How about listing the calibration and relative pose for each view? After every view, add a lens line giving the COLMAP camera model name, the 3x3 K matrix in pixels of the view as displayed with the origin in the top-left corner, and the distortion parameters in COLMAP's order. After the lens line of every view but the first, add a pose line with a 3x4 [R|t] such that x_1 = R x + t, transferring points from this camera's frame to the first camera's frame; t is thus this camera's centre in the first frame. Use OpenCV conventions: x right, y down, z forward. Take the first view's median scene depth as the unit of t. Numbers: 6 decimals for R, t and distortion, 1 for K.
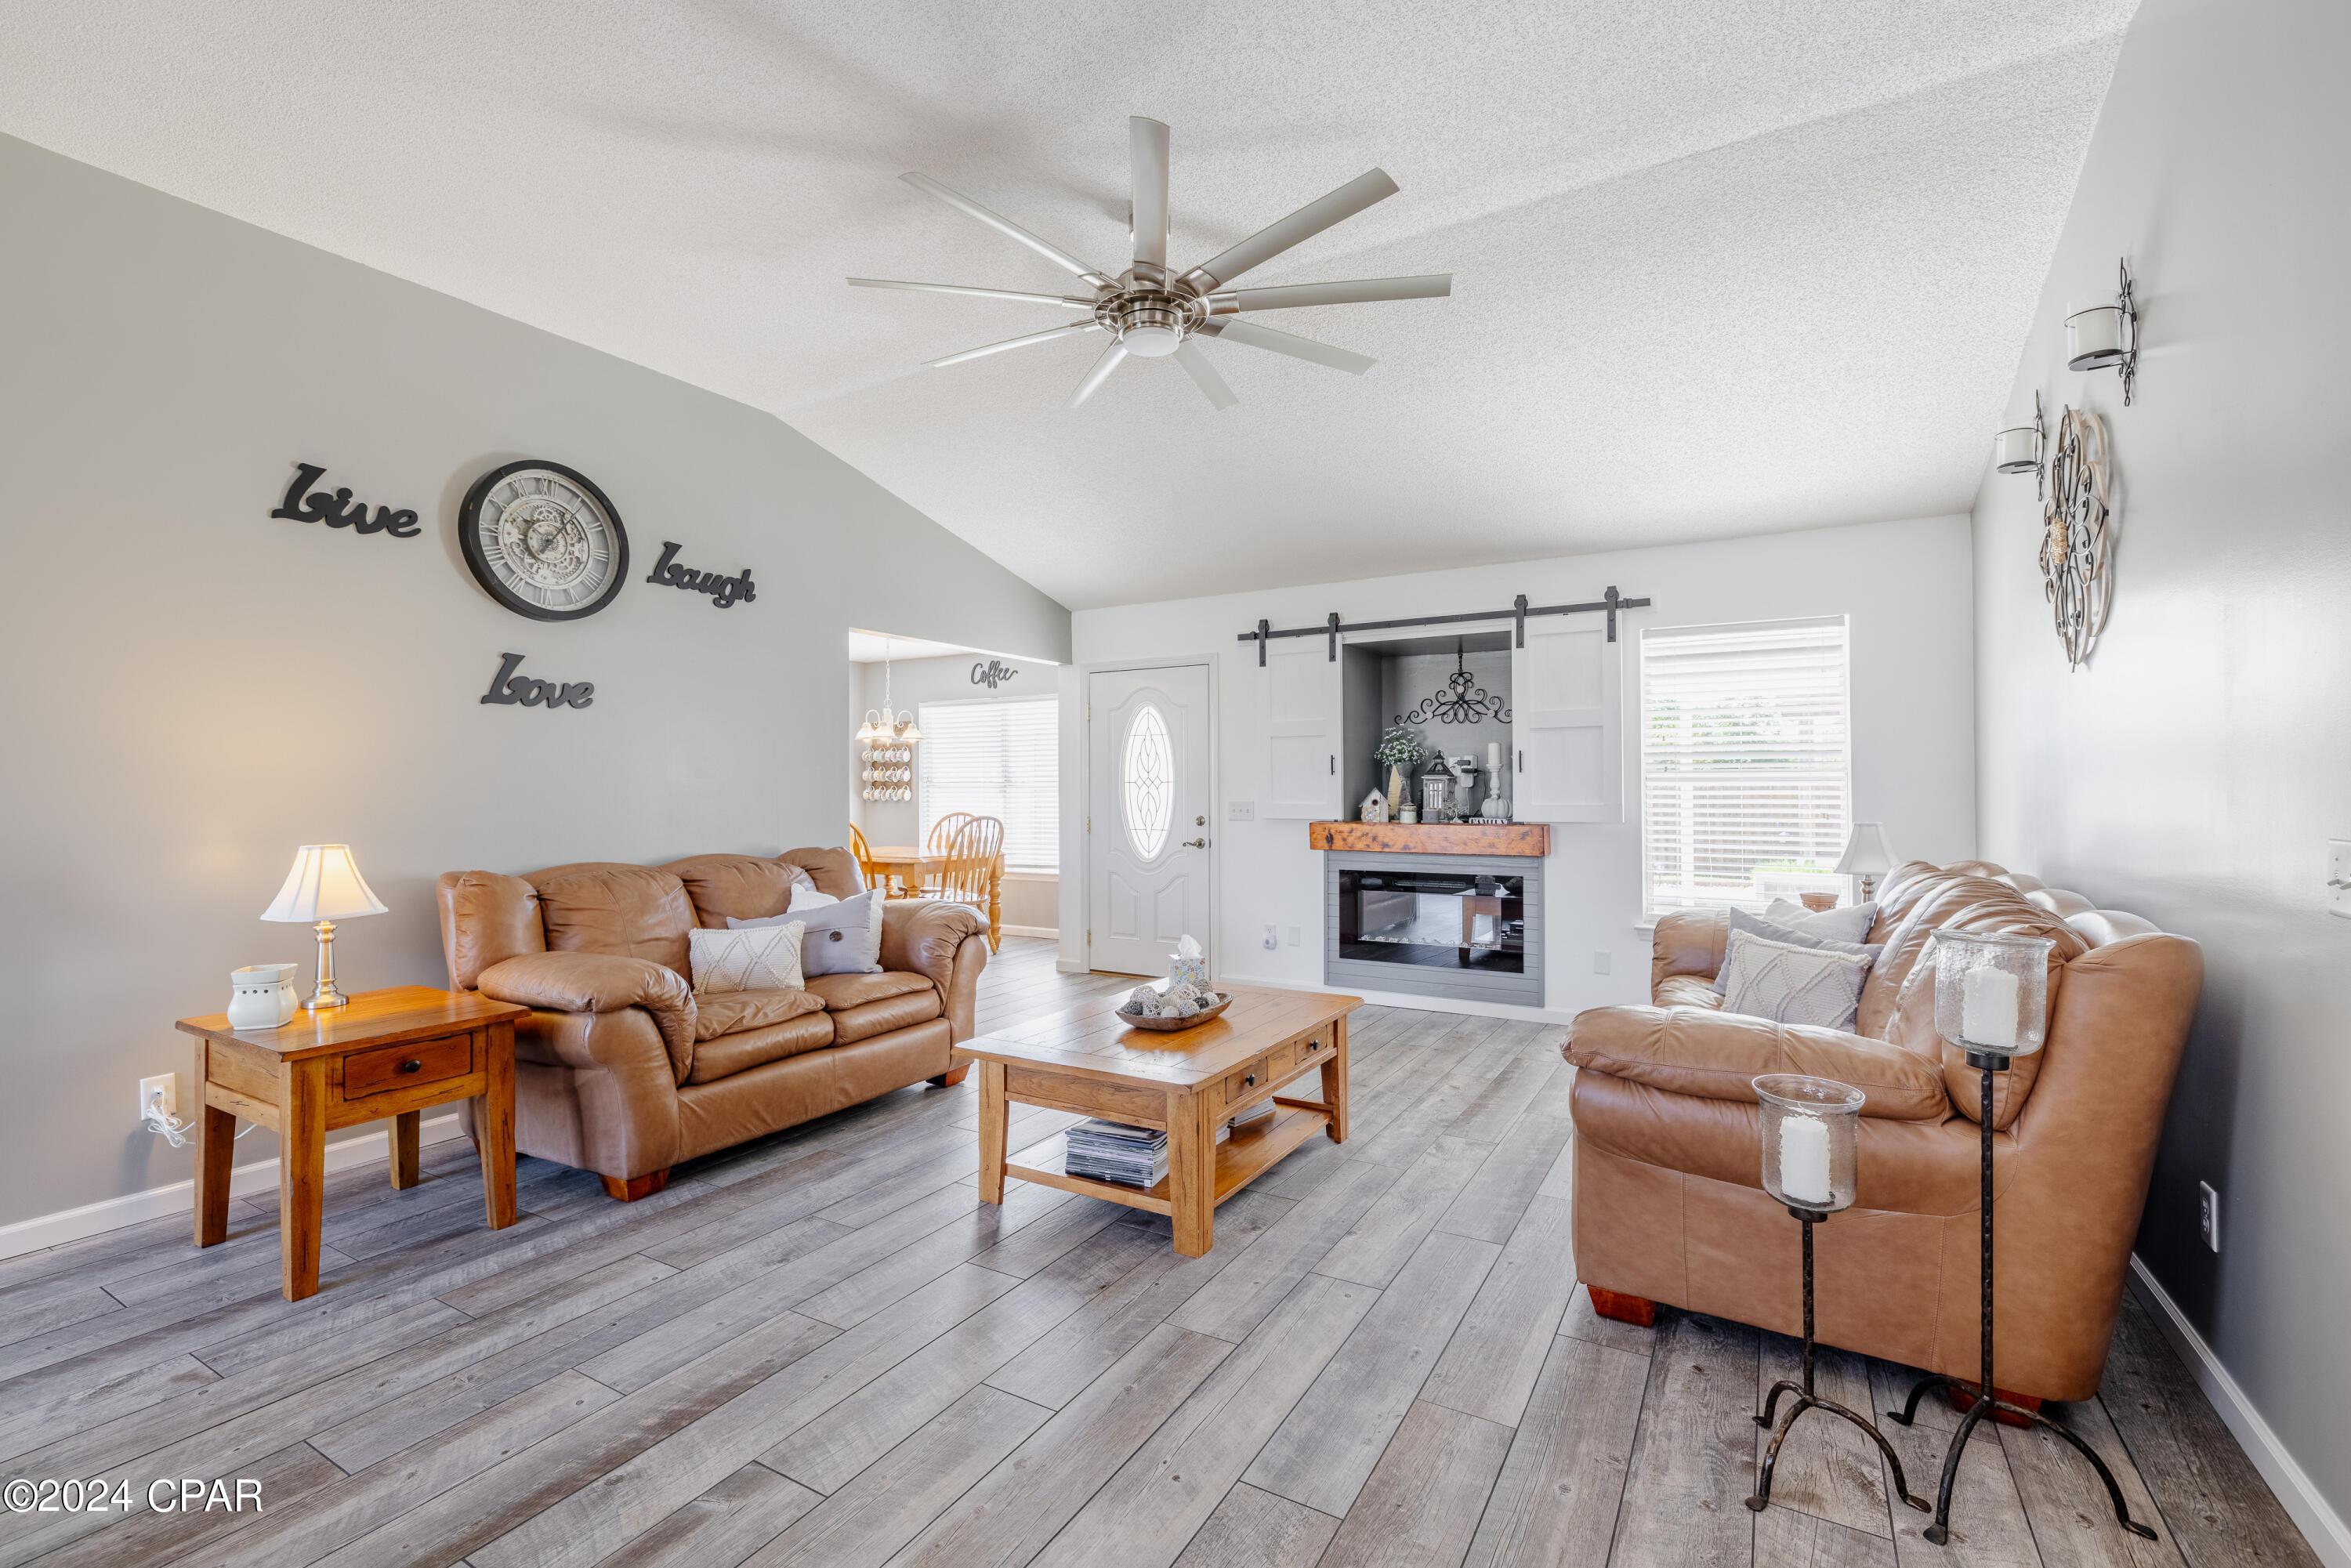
lens RADIAL K [[1002.6, 0, 1168.6], [0, 1002.6, 779.0], [0, 0, 1]] dist [-0.019275, -0.000066]
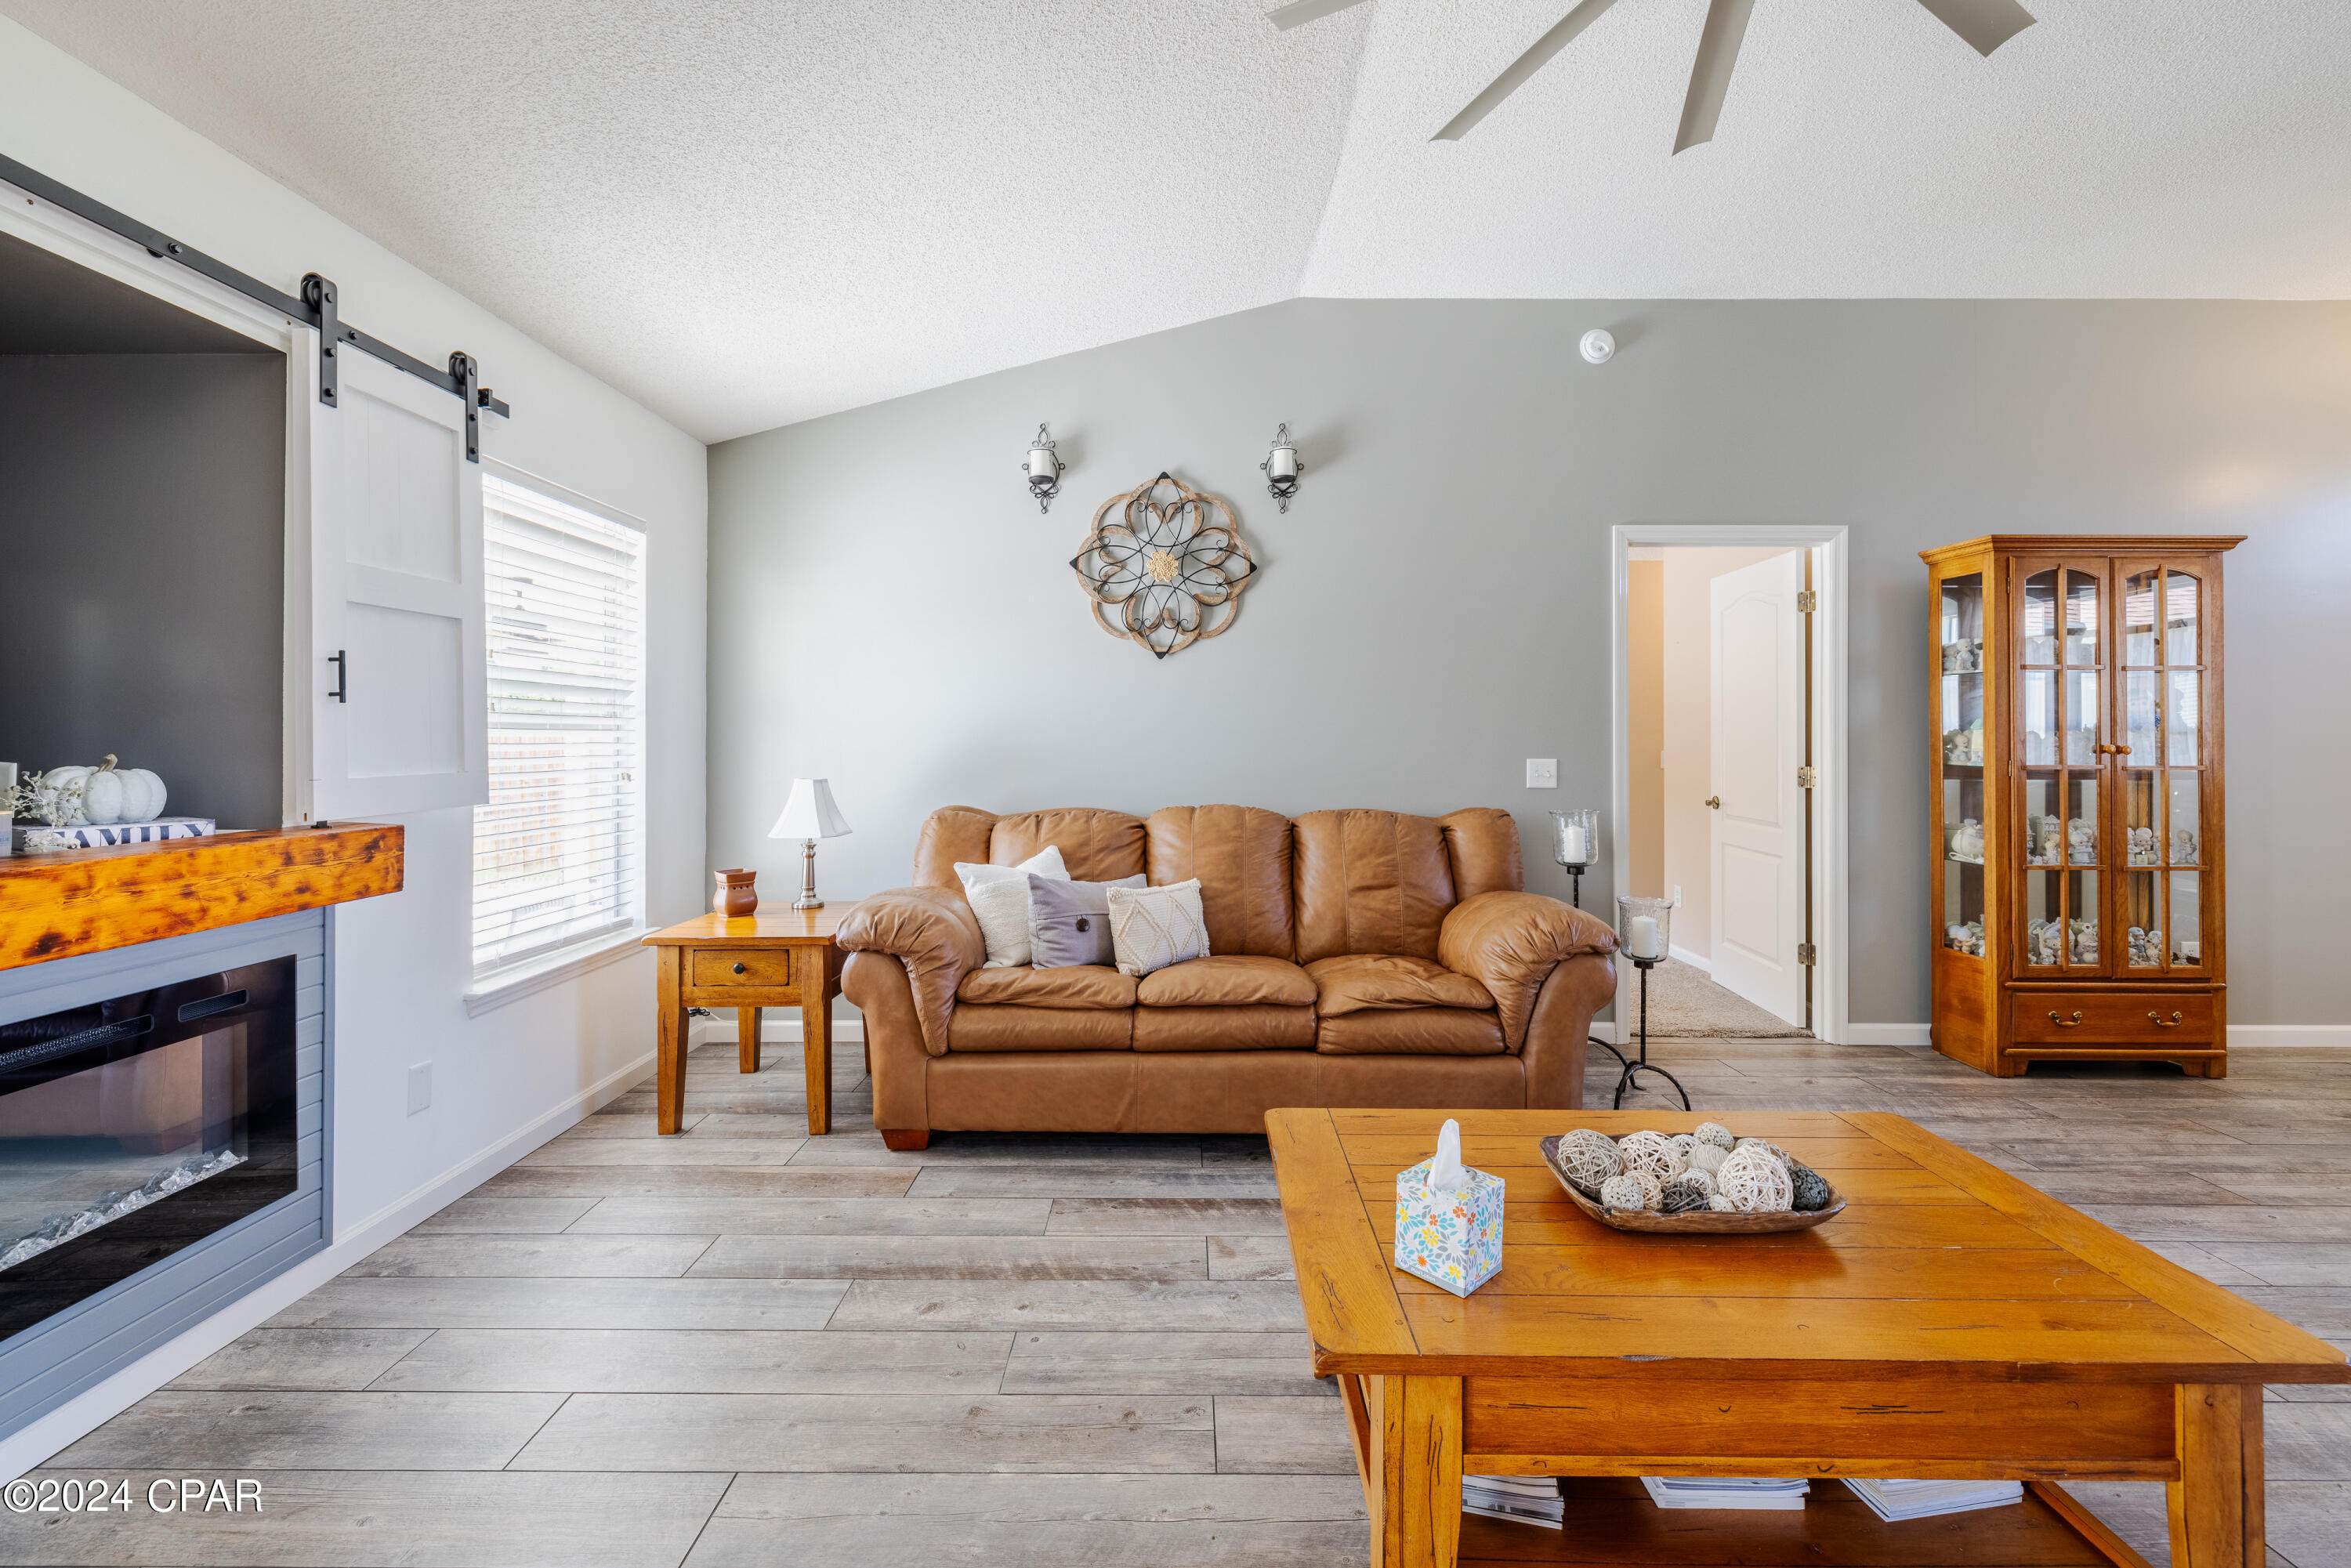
lens RADIAL K [[1007.8, 0, 1181.0], [0, 1007.8, 730.8], [0, 0, 1]] dist [-0.003074, 0.000227]
pose [[-0.498634, 0.009629, 0.866759, -0.219630], [-0.007348, 0.999855, -0.015335, 0.010390], [-0.866781, -0.014016, -0.498492, 1.046431]]
